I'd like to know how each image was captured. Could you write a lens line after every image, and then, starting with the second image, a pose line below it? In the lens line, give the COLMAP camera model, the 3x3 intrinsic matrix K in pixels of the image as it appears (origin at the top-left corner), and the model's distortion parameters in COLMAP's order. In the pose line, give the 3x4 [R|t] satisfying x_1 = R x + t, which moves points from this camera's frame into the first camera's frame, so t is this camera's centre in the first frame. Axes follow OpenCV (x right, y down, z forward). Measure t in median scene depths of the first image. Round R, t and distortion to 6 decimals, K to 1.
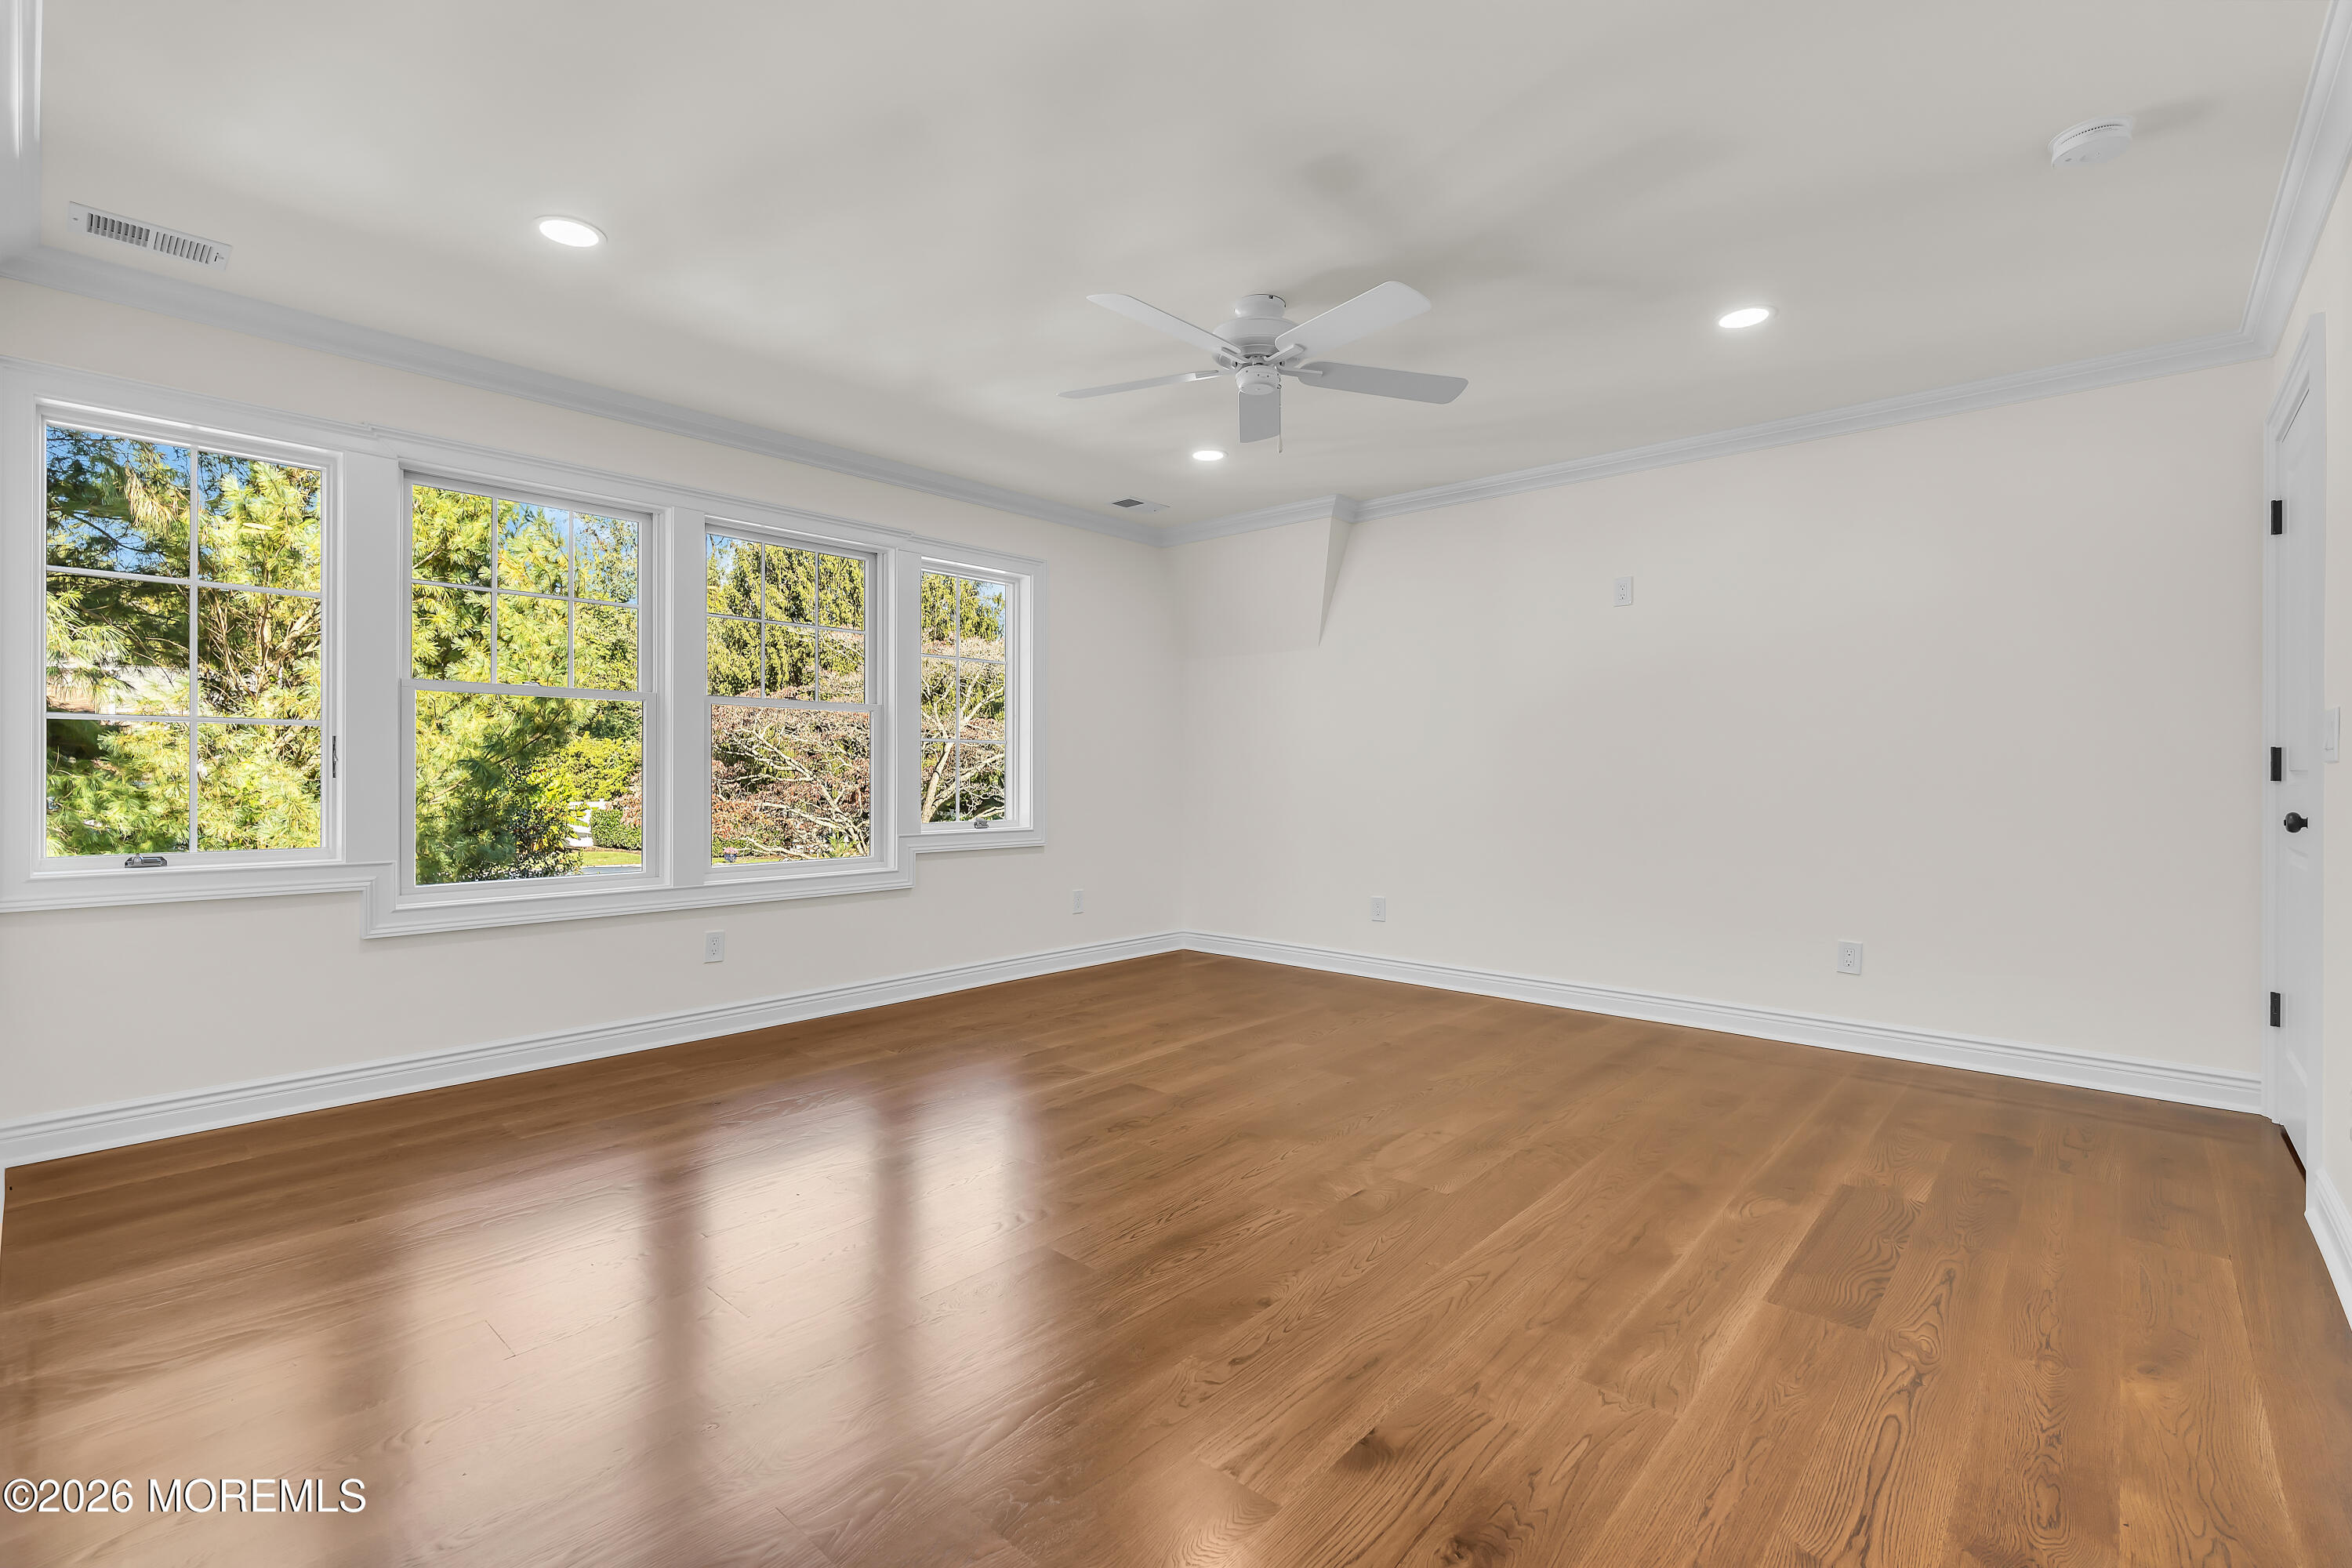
lens RADIAL K [[1059.7, 0, 1172.1], [0, 1059.7, 776.5], [0, 0, 1]] dist [-0.009842, 0.001624]
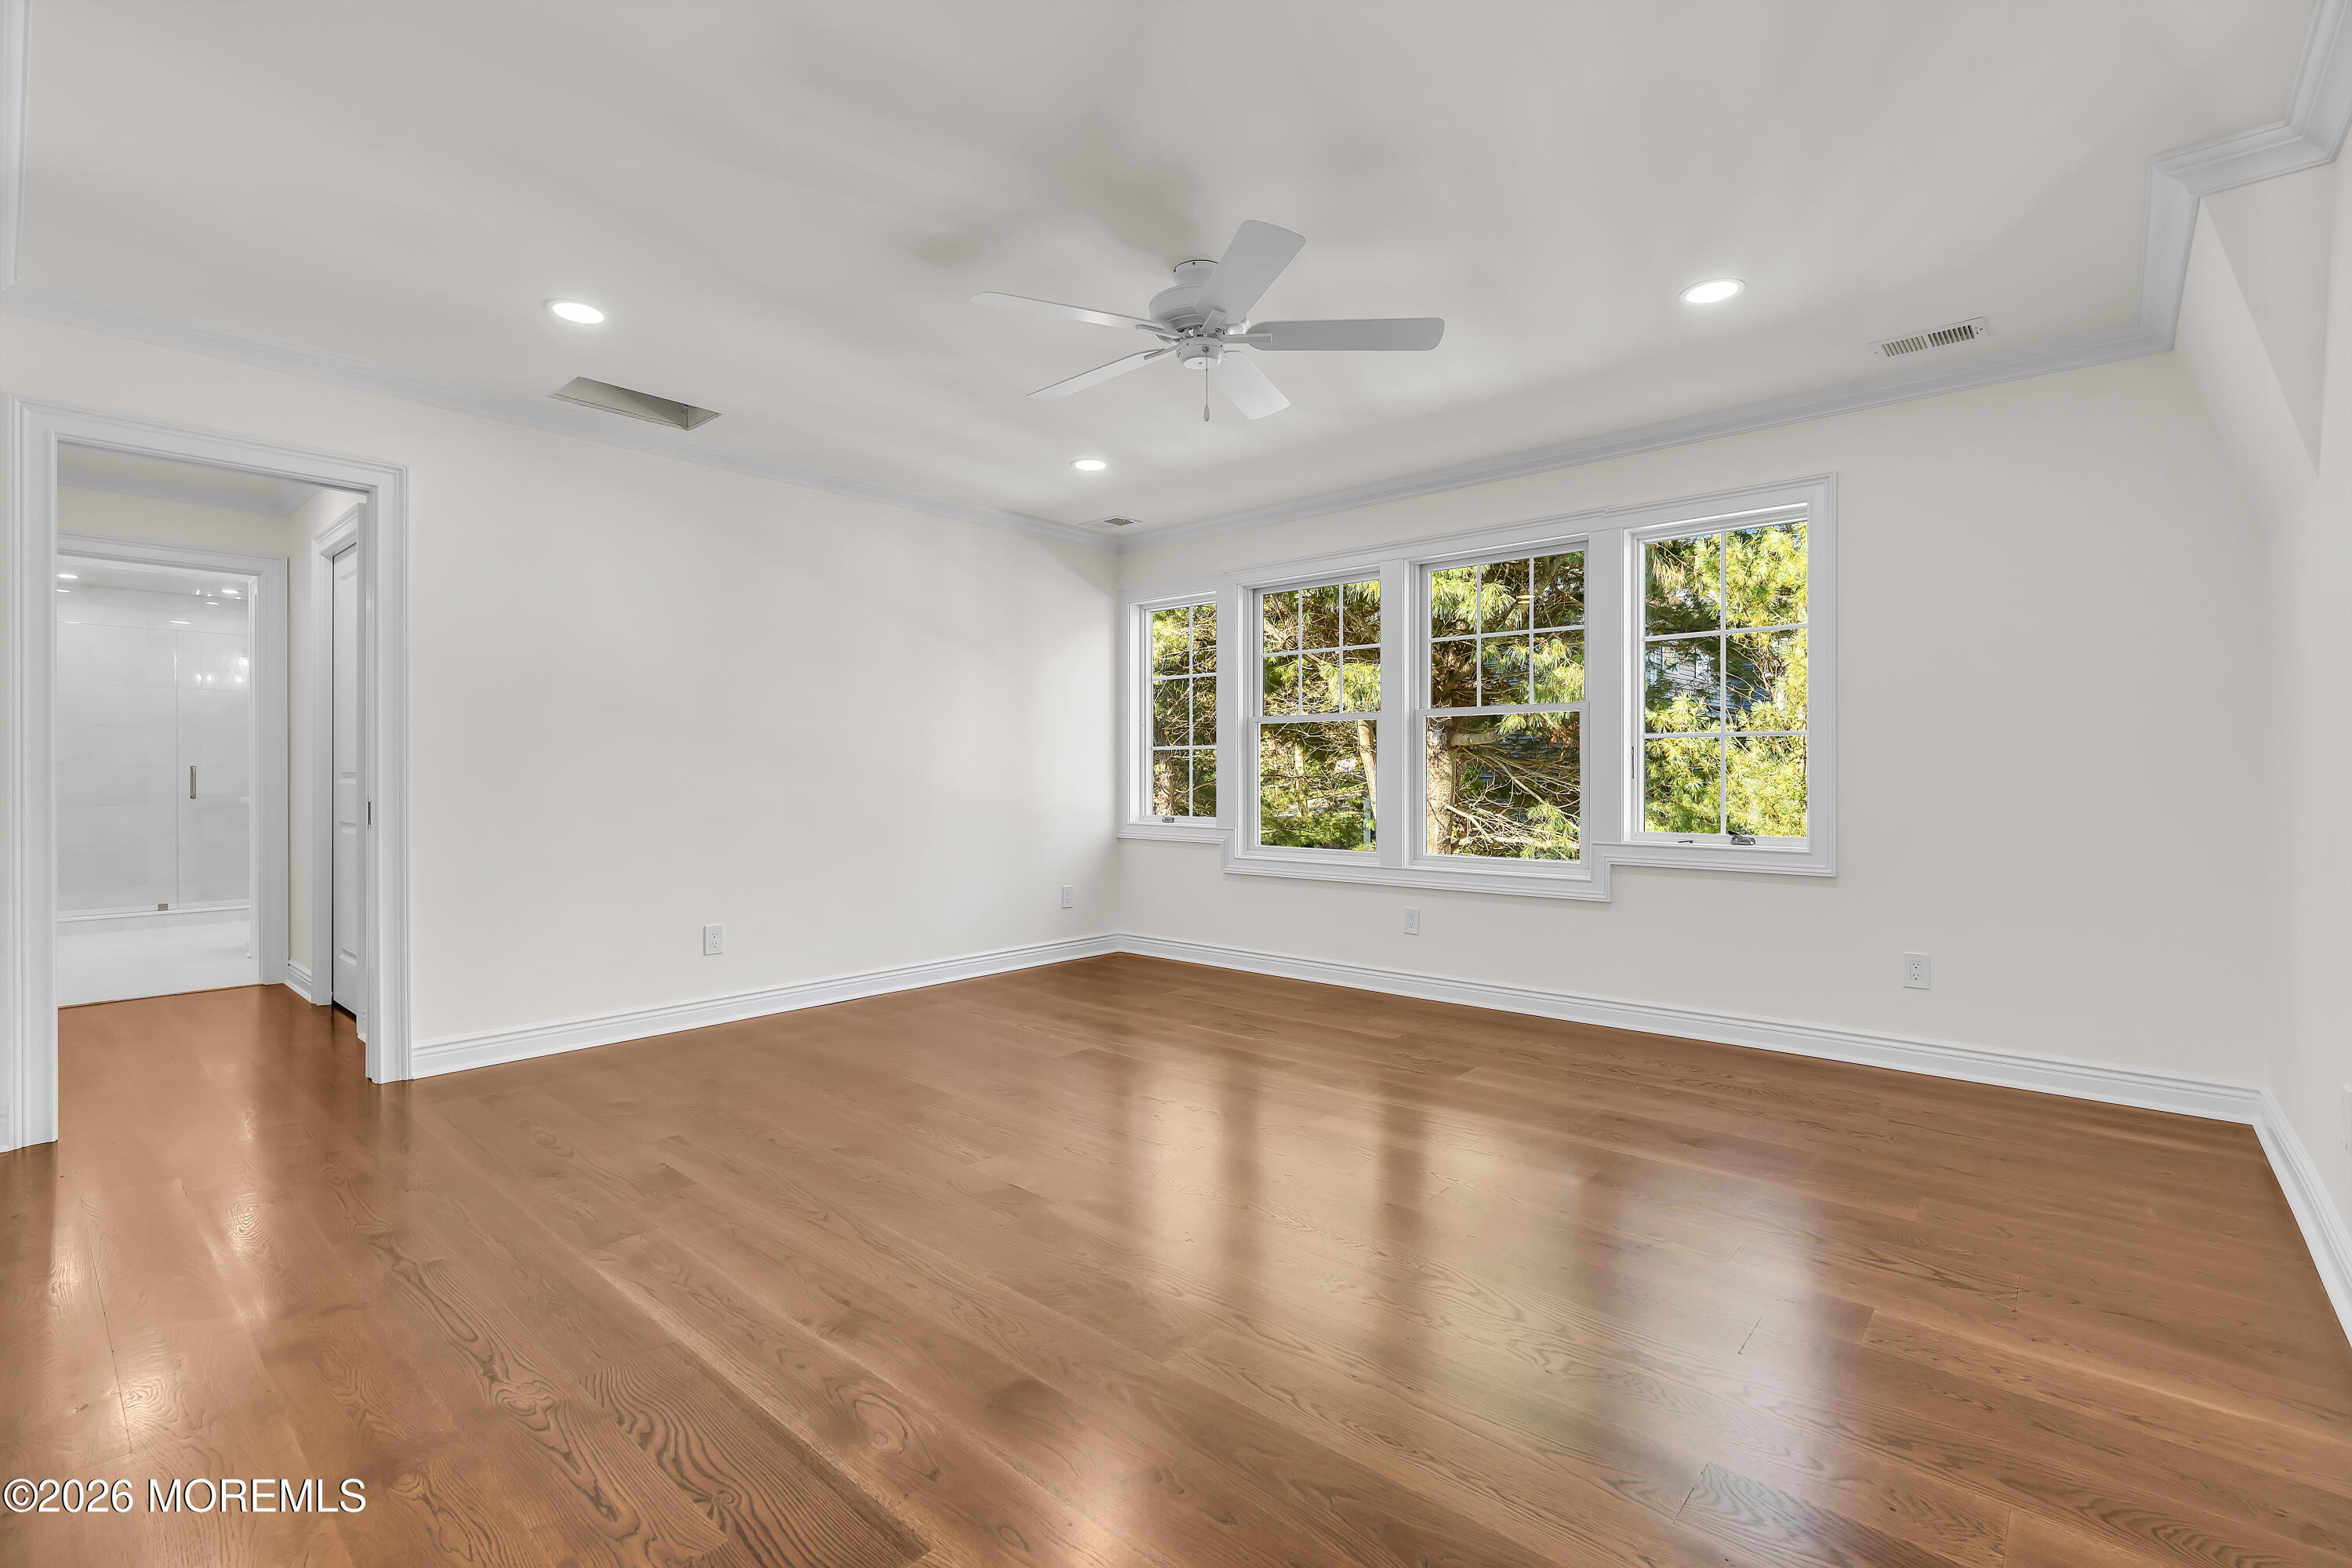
lens RADIAL K [[1059.7, 0, 1172.1], [0, 1059.7, 776.5], [0, 0, 1]] dist [-0.009842, 0.001624]
pose [[0.002130, 0.000165, -0.999998, 1.079401], [-0.001469, 0.999999, 0.000162, -0.001514], [0.999997, 0.001468, 0.002131, 1.035614]]
